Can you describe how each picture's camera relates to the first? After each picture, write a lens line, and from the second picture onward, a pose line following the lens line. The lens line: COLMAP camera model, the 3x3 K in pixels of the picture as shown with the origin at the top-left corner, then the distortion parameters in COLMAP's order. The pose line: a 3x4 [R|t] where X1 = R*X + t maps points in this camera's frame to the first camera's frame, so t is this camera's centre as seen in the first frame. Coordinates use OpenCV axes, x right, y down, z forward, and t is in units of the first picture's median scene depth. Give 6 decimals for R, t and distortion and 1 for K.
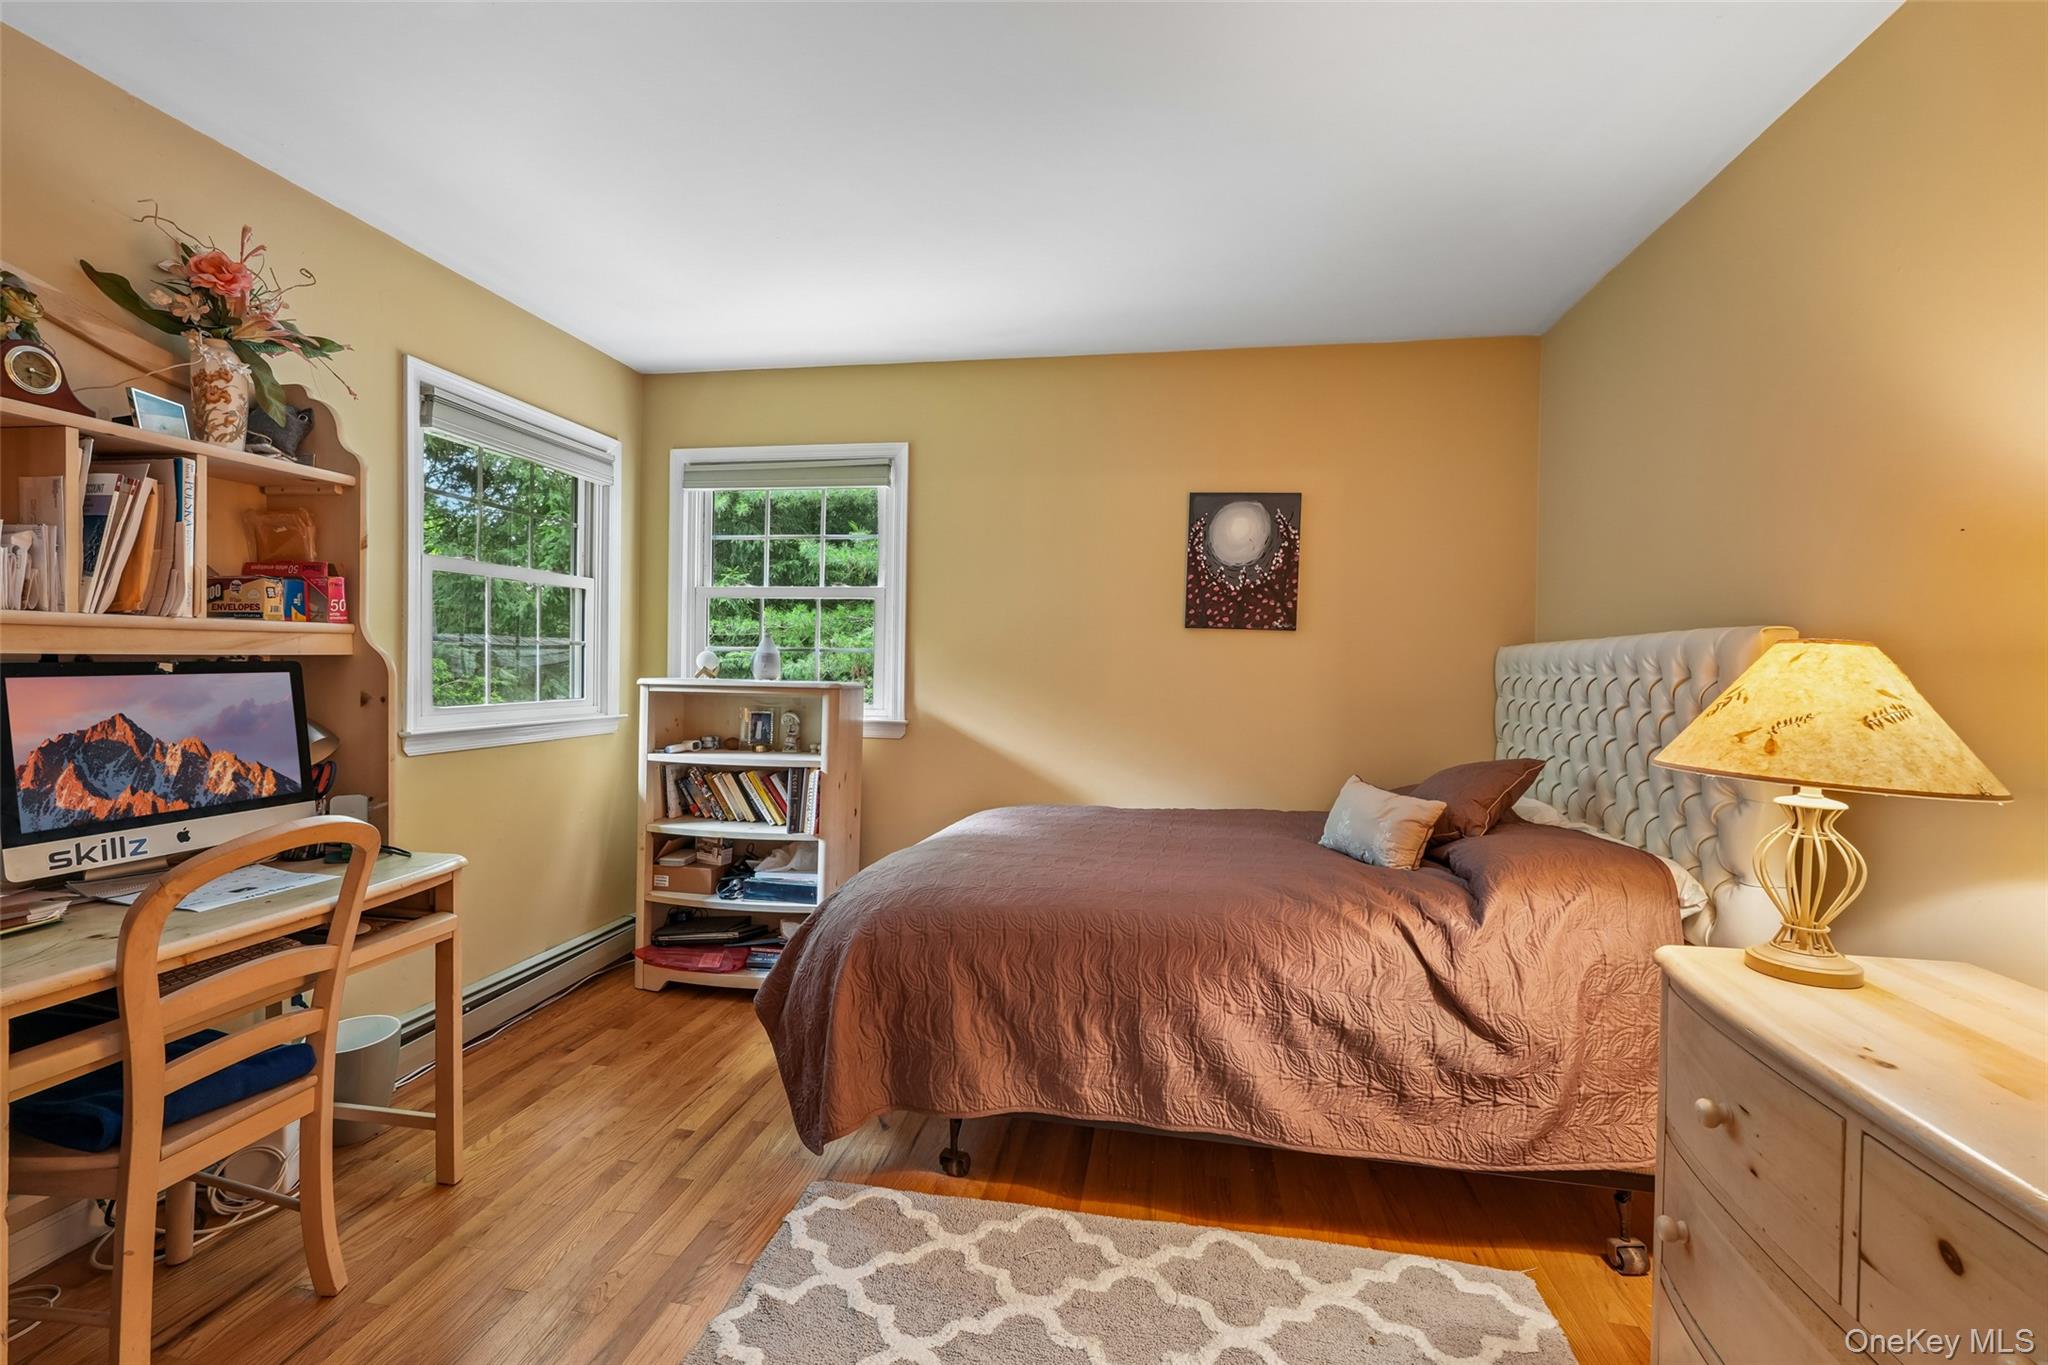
lens RADIAL K [[902.0, 0, 1042.4], [0, 902.0, 685.7], [0, 0, 1]] dist [-0.010578, 0.006196]
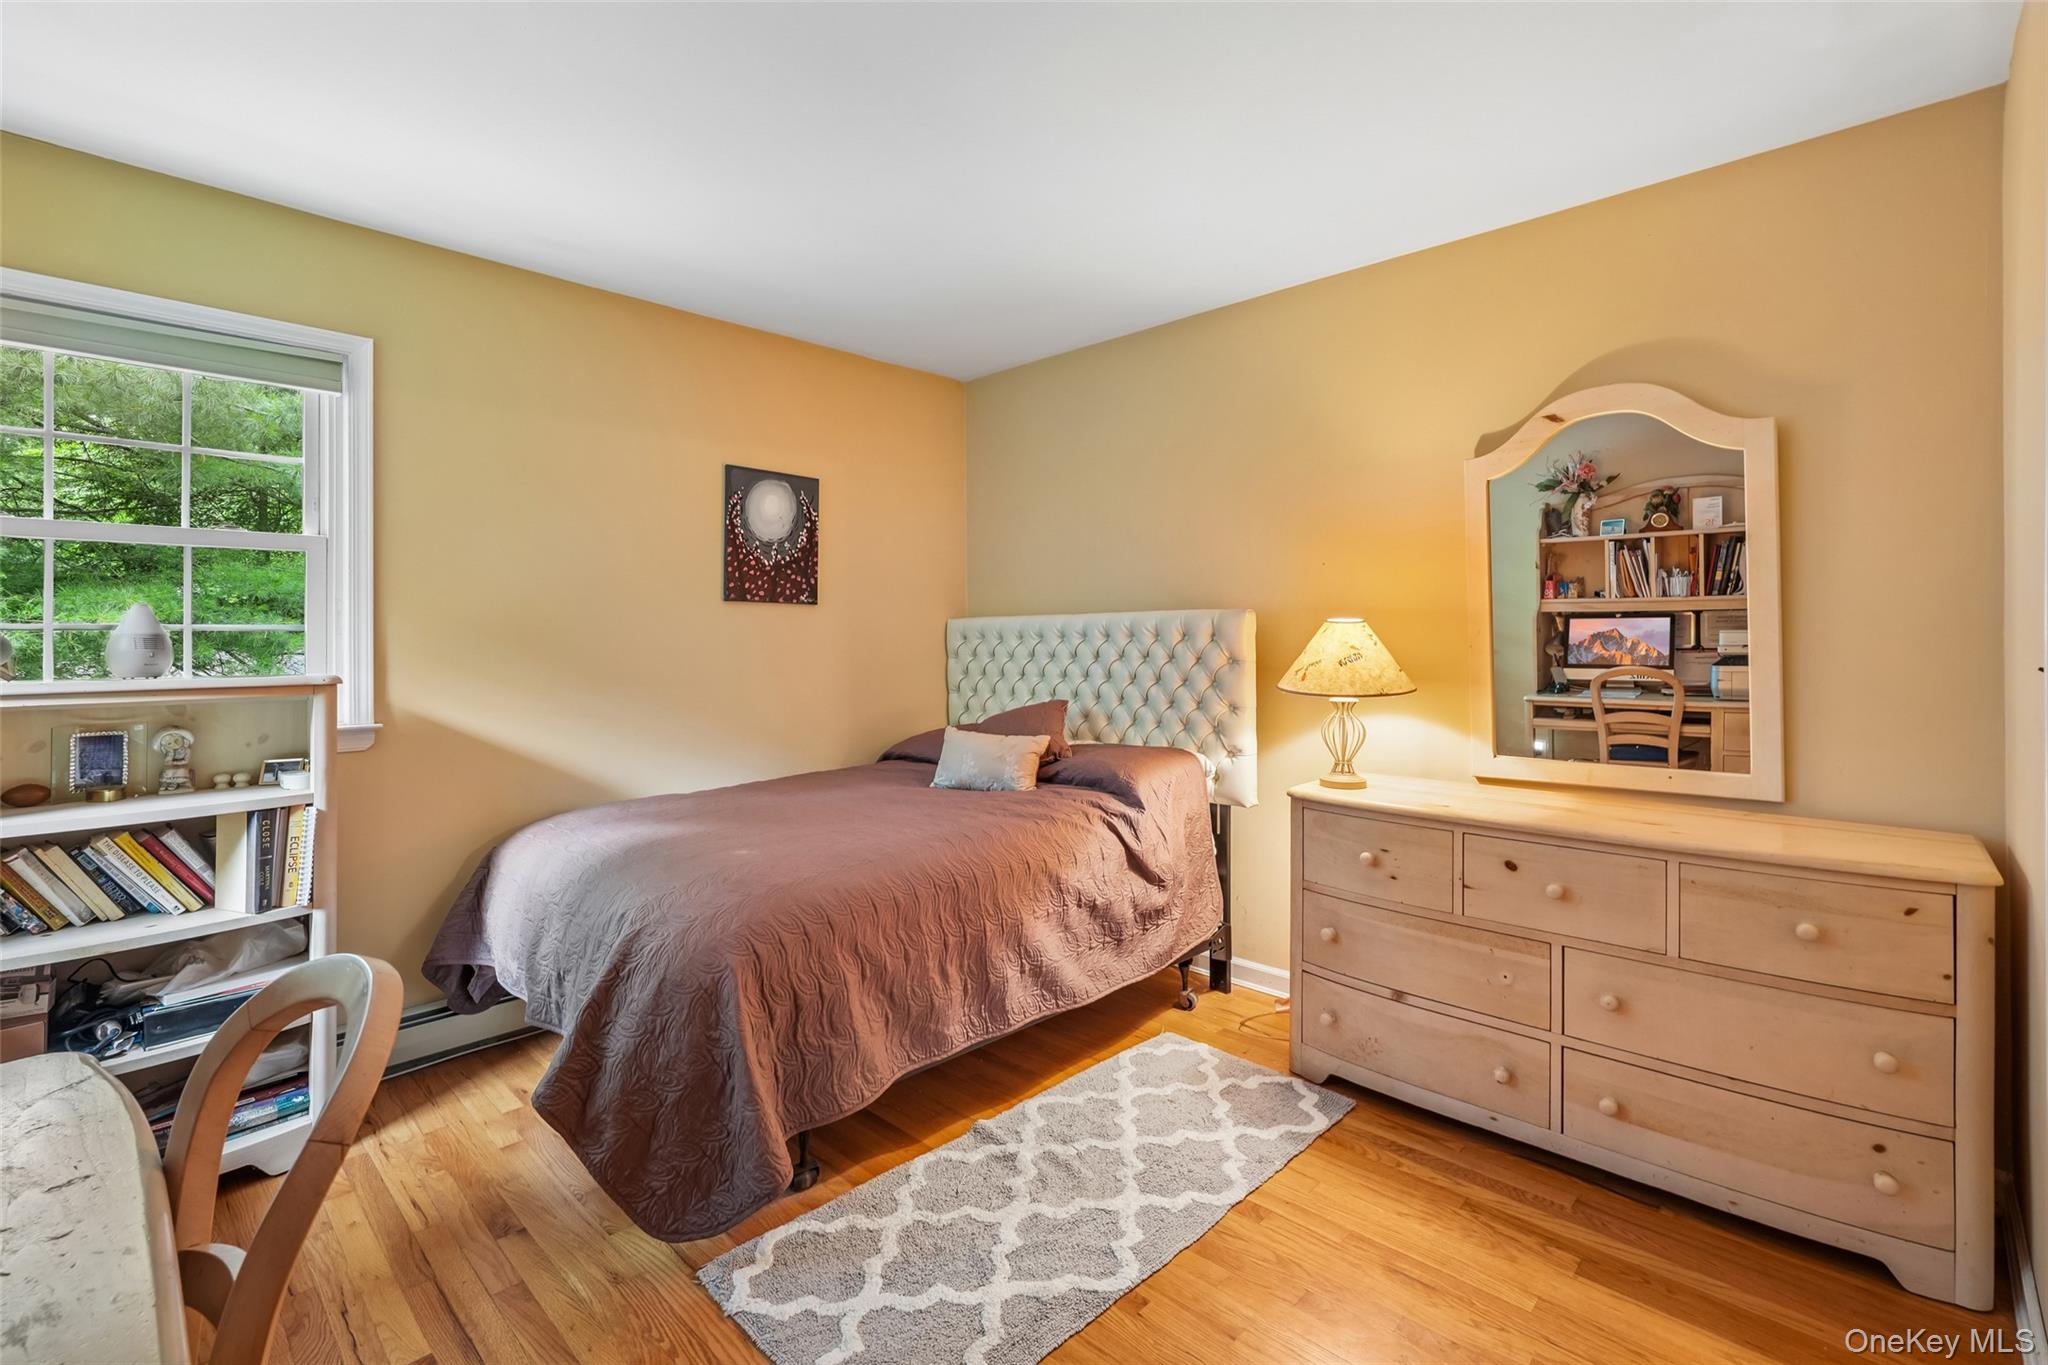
lens RADIAL K [[902.0, 0, 1058.2], [0, 902.0, 632.8], [0, 0, 1]] dist [-0.010578, 0.006196]
pose [[0.562859, -0.017256, 0.826373, -0.502121], [0.031890, 0.999491, -0.000850, -0.018927], [-0.825938, 0.026831, 0.563123, 0.165043]]
